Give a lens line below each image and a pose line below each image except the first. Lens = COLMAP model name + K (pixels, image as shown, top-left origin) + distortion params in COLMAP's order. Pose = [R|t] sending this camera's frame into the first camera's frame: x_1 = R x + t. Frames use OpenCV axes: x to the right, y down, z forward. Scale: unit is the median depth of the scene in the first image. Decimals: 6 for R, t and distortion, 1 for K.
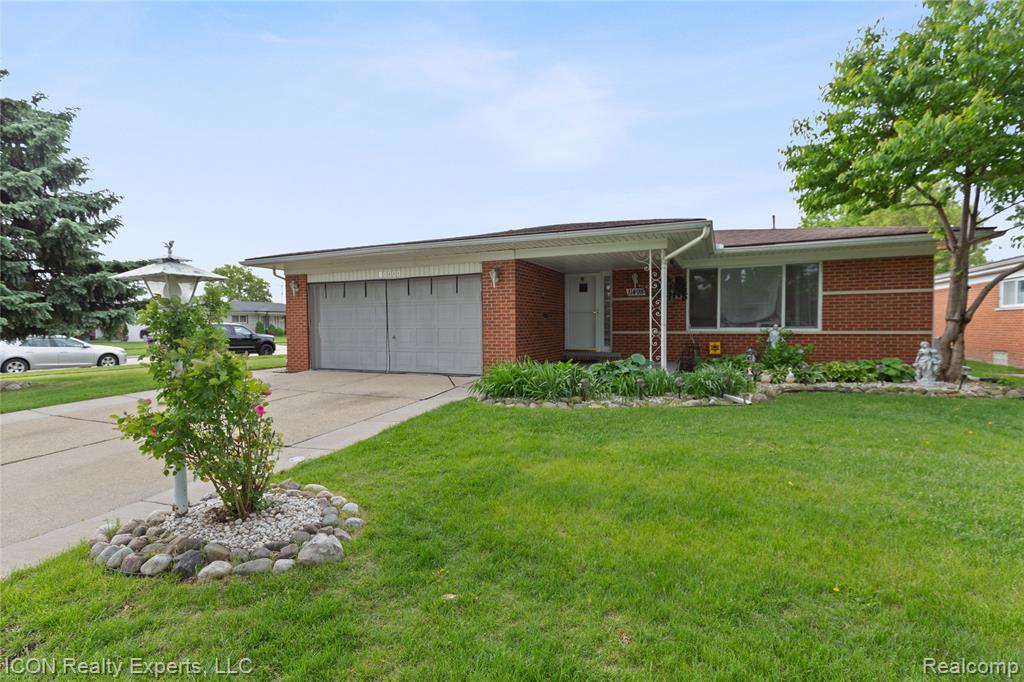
lens RADIAL K [[472.3, 0, 516.6], [0, 472.3, 340.1], [0, 0, 1]] dist [0.004767, -0.000272]
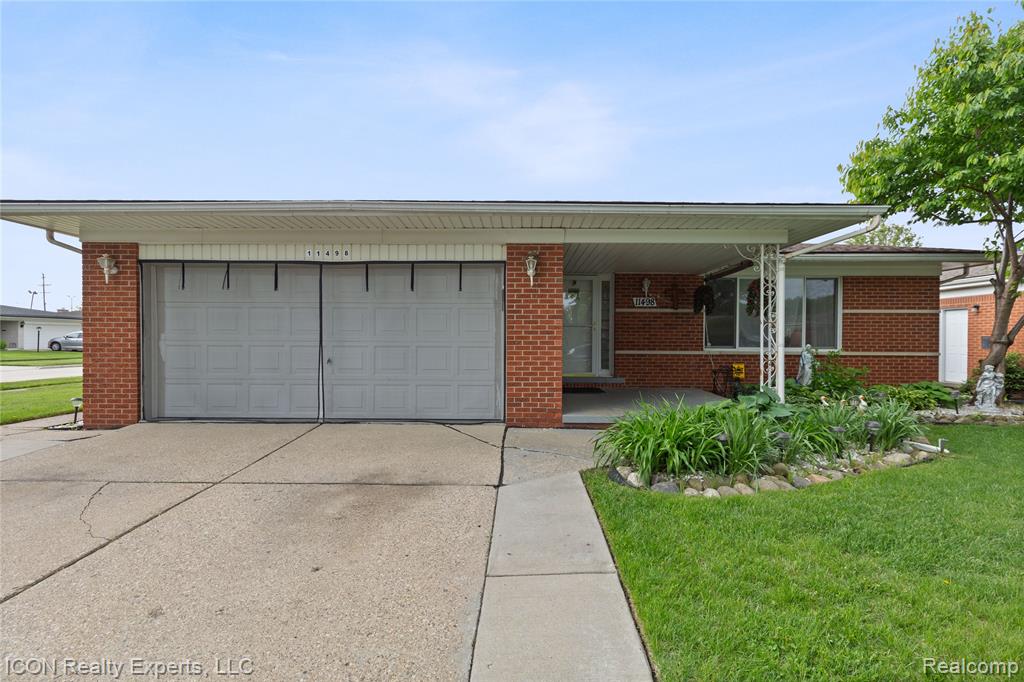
lens RADIAL K [[472.3, 0, 510.5], [0, 472.3, 343.4], [0, 0, 1]] dist [0.004767, -0.000272]
pose [[0.919863, 0.007860, 0.392160, -0.311343], [0.001026, 0.999748, -0.022443, -0.015575], [-0.392237, 0.021046, 0.919623, 0.401264]]
